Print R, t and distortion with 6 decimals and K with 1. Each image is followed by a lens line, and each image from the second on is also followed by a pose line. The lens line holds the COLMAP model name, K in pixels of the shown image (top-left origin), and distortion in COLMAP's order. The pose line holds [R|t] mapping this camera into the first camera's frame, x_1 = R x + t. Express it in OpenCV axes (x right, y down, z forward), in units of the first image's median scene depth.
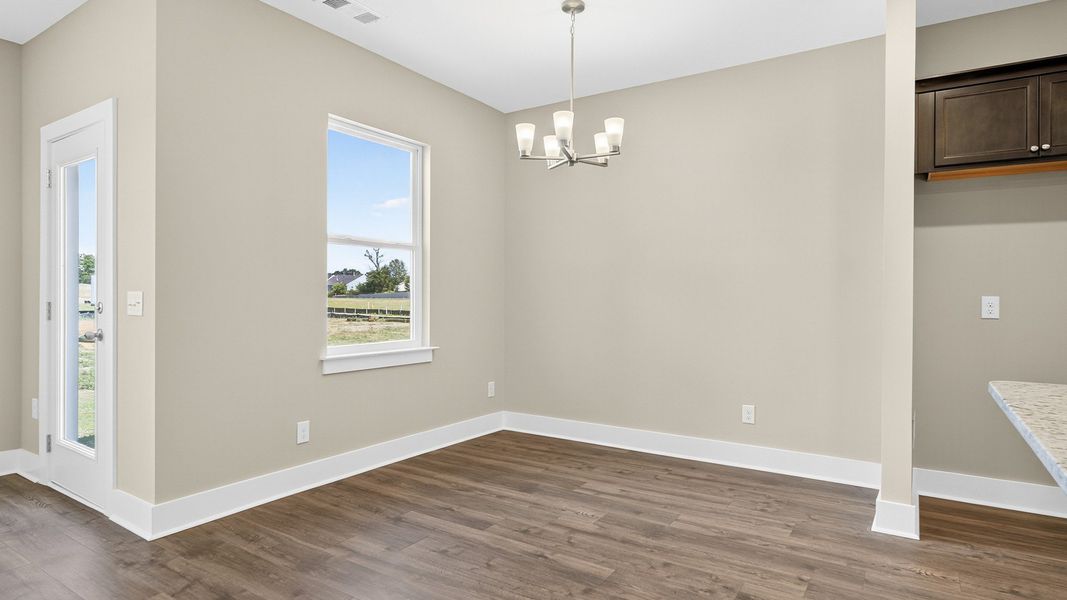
lens RADIAL K [[571.4, 0, 542.9], [0, 571.4, 300.9], [0, 0, 1]] dist [-0.000269, 0.000558]
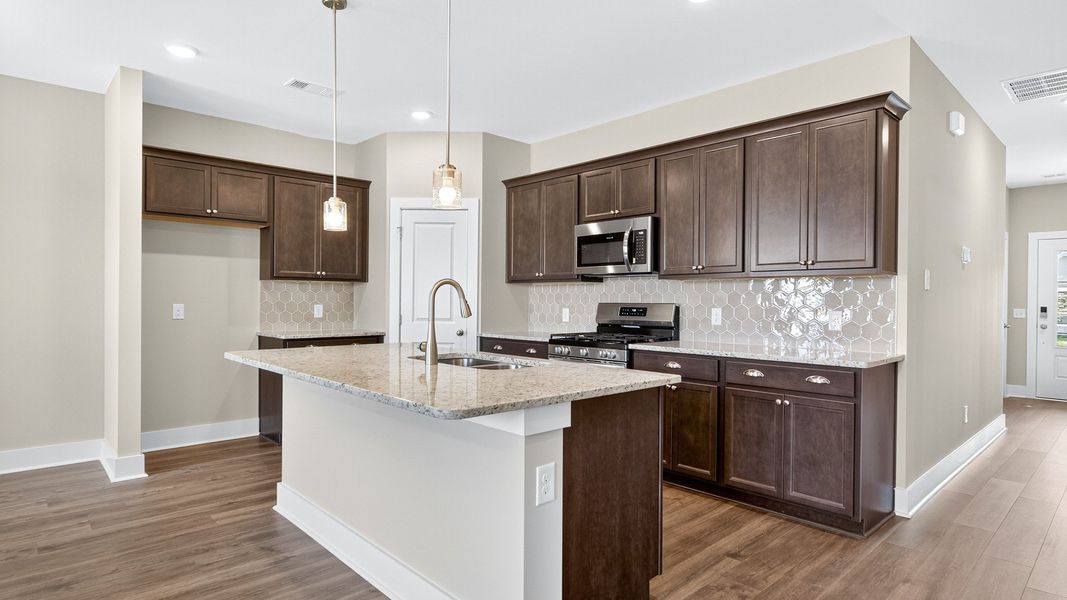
lens RADIAL K [[571.4, 0, 539.6], [0, 571.4, 304.4], [0, 0, 1]] dist [-0.000269, 0.000558]
pose [[0.241582, -0.011500, 0.970312, -0.426820], [0.001123, 0.999932, 0.011571, -0.023033], [-0.970380, -0.001705, 0.241578, -0.257370]]
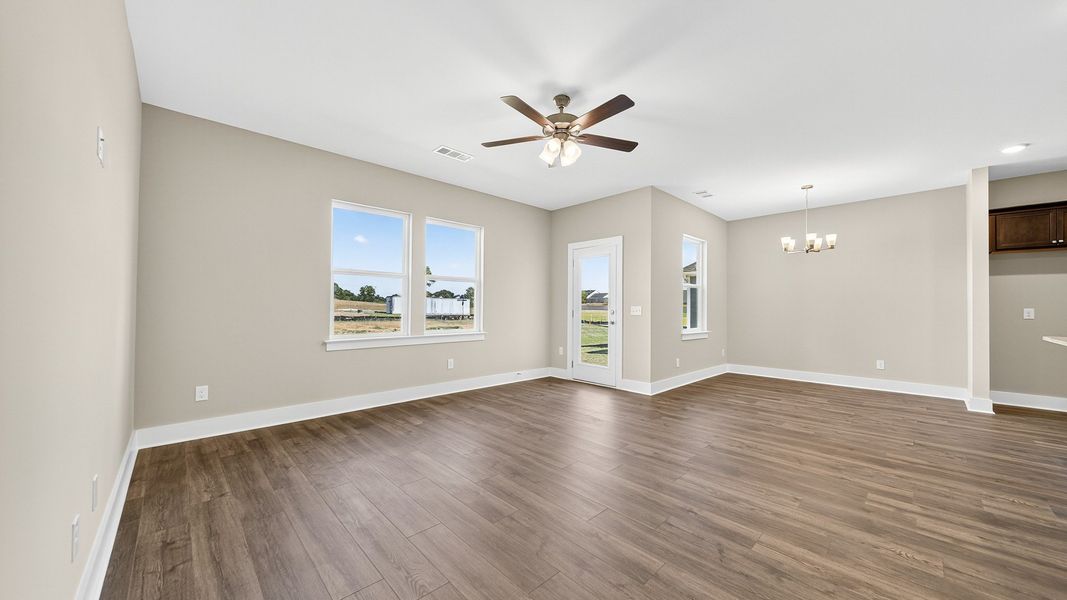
lens RADIAL K [[373.5, 0, 537.6], [0, 373.5, 304.9], [0, 0, 1]] dist [-0.000928, -0.000947]
pose [[0.973613, -0.000889, -0.228202, -0.697058], [-0.003020, 0.999855, -0.016782, 0.008092], [0.228184, 0.017028, 0.973469, -0.782590]]
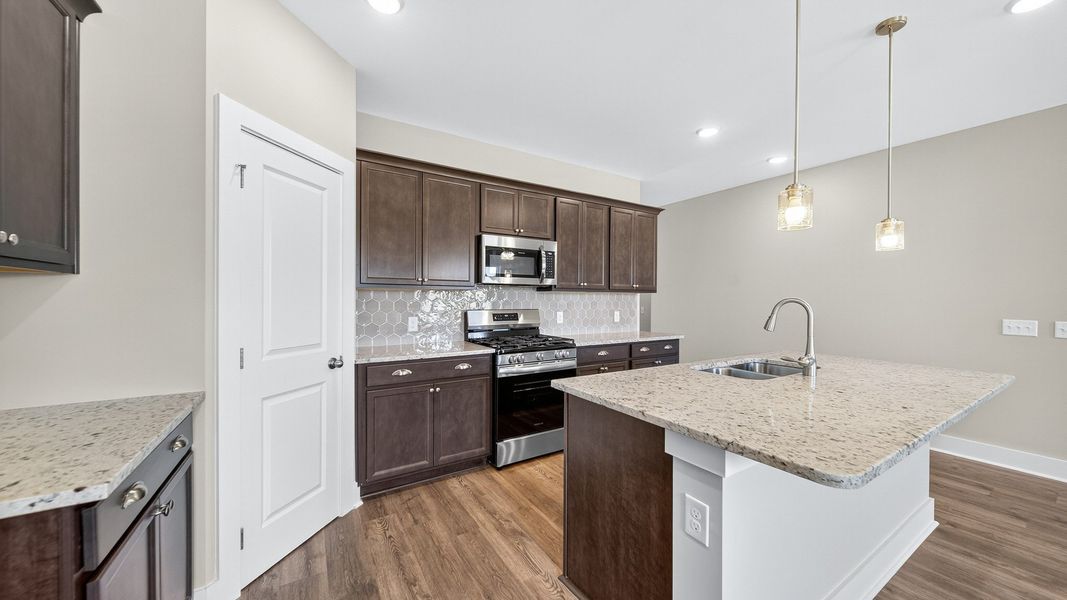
lens RADIAL K [[373.5, 0, 537.4], [0, 373.5, 301.9], [0, 0, 1]] dist [-0.000928, -0.000947]
pose [[-0.905717, -0.014138, 0.423646, 0.506453], [-0.008238, 0.999842, 0.015756, -0.051042], [-0.423802, 0.010780, -0.905691, 0.853245]]
